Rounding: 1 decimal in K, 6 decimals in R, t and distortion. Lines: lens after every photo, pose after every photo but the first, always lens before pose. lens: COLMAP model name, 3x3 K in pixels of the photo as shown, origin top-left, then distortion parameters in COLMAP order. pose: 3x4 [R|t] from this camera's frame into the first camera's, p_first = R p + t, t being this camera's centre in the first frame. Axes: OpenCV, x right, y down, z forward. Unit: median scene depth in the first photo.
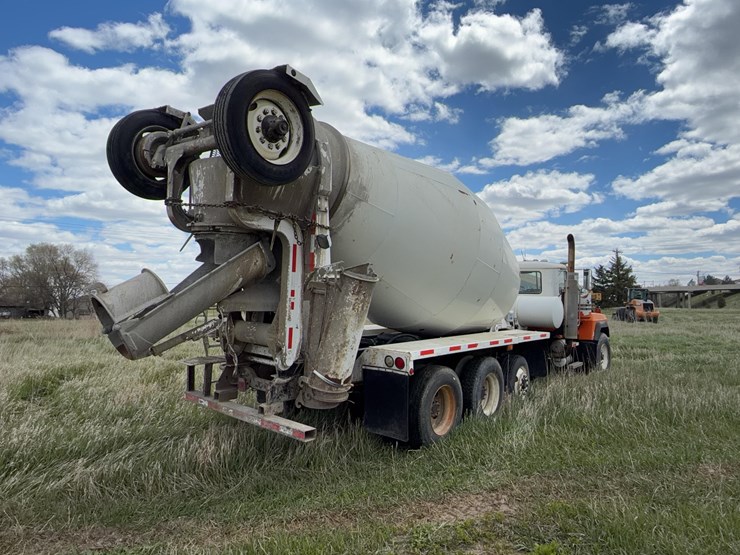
lens RADIAL K [[491.9, 0, 370.0], [0, 491.9, 277.5], [0, 0, 1]] dist [0.000264, -0.001294]
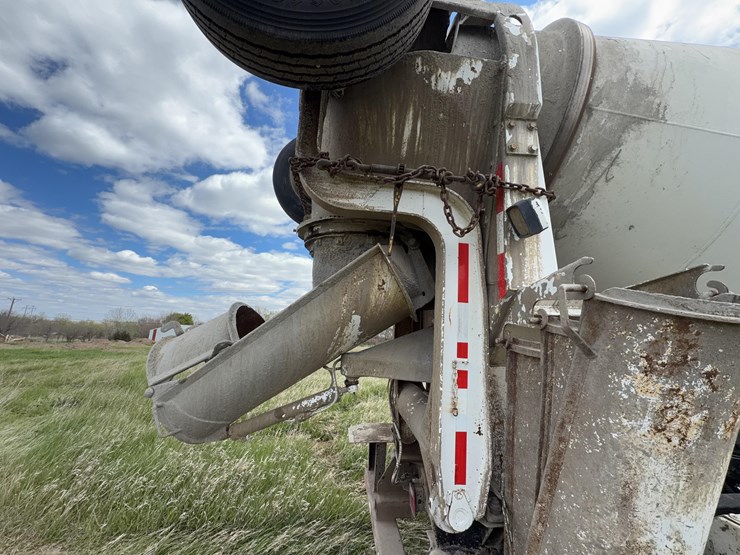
lens RADIAL K [[295.7, 0, 370.0], [0, 295.7, 277.5], [0, 0, 1]] dist [0.000781, 0.000097]
pose [[0.720483, -0.101043, -0.686072, -0.027091], [-0.008474, 0.987971, -0.154405, 0.009117], [0.693421, 0.117060, 0.710961, 0.747755]]
